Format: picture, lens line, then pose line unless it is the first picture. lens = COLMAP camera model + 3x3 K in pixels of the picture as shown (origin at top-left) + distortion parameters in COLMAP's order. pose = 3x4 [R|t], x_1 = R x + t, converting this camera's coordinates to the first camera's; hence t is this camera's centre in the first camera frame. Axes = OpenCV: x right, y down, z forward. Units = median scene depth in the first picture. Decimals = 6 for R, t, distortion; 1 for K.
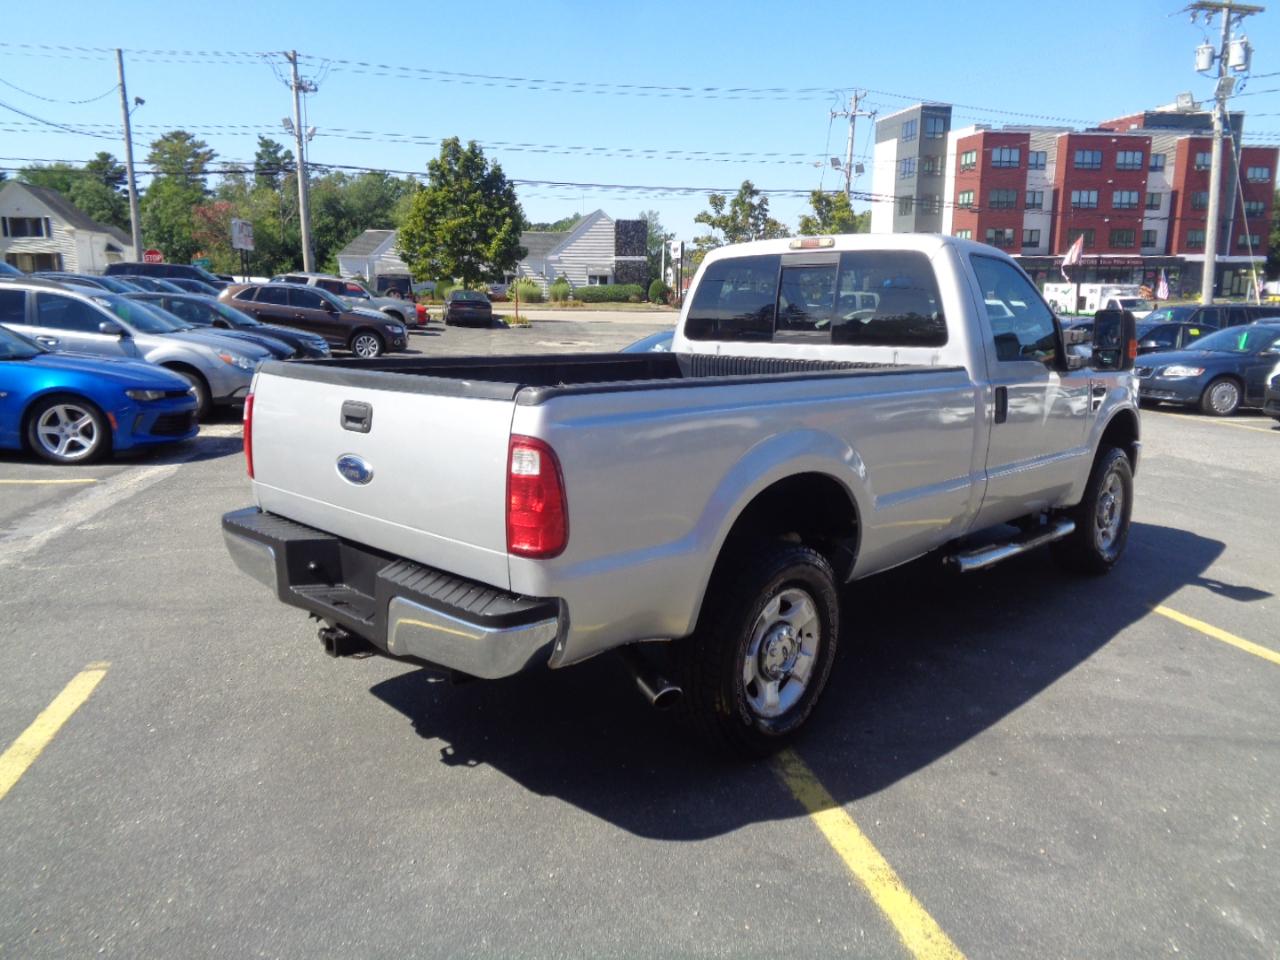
lens RADIAL K [[958.6, 0, 628.3], [0, 958.6, 472.5], [0, 0, 1]] dist [0.009826, 0.005199]
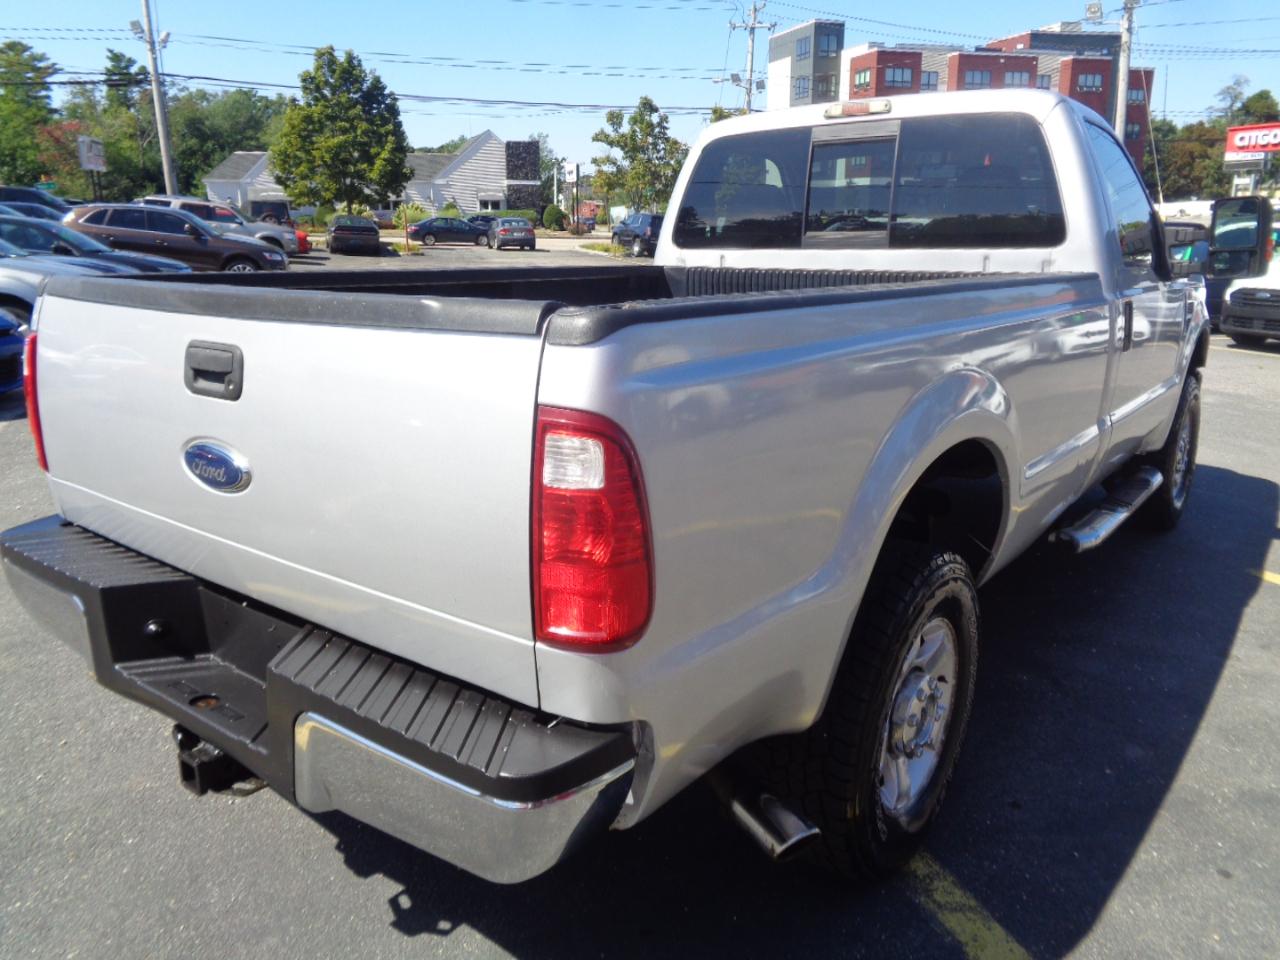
lens RADIAL K [[956.6, 0, 629.2], [0, 956.6, 472.6], [0, 0, 1]] dist [0.011834, 0.001991]
pose [[0.993704, -0.036160, 0.106041, -0.007614], [0.028362, 0.996844, 0.074143, -0.002381], [-0.108388, -0.070669, 0.991594, 0.030231]]
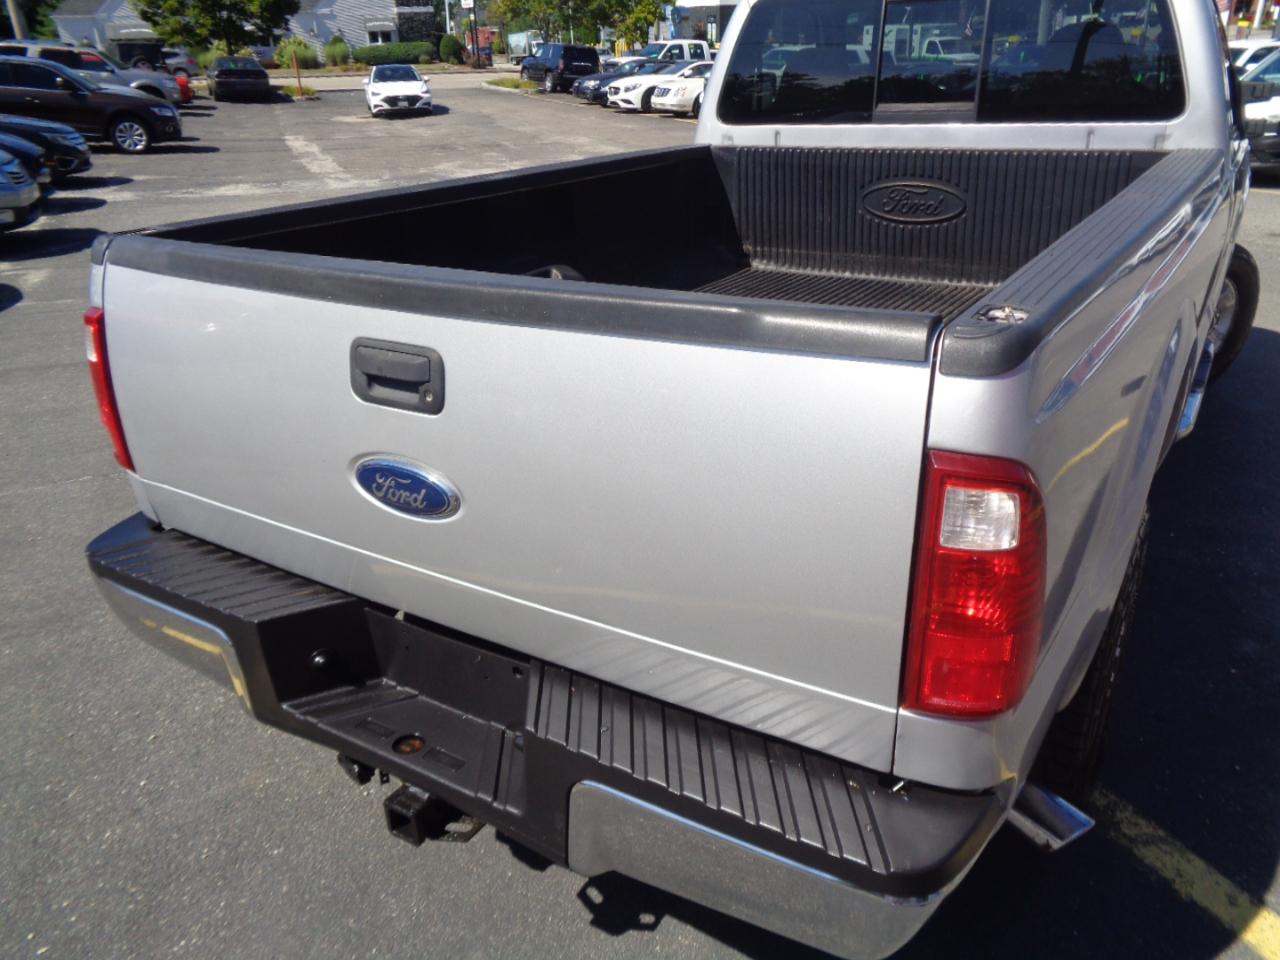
lens RADIAL K [[948.5, 0, 640.0], [0, 948.5, 480.0], [0, 0, 1]] dist [0.006302, 0.003424]
pose [[0.974902, -0.124858, 0.184328, -0.018656], [0.076929, 0.965862, 0.247372, -0.008020], [-0.208922, -0.226984, 0.951226, 0.038679]]
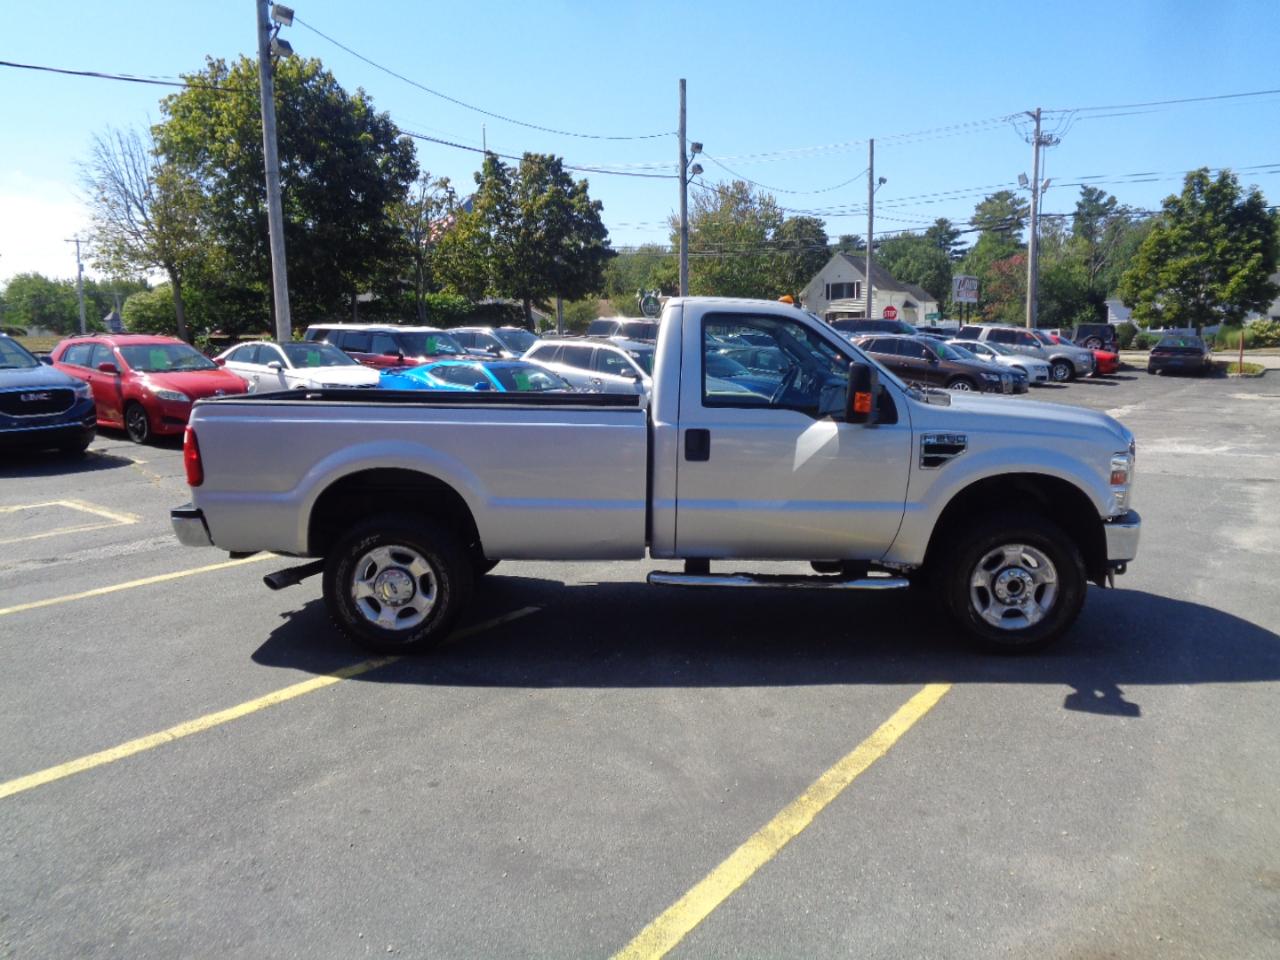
lens RADIAL K [[936.5, 0, 621.4], [0, 936.5, 479.5], [0, 0, 1]] dist [-0.000505, -0.001550]
pose [[0.684821, 0.090021, -0.723130, 0.112429], [-0.117747, 0.992970, 0.012103, -0.003141], [0.719135, 0.076858, 0.690606, 0.017841]]
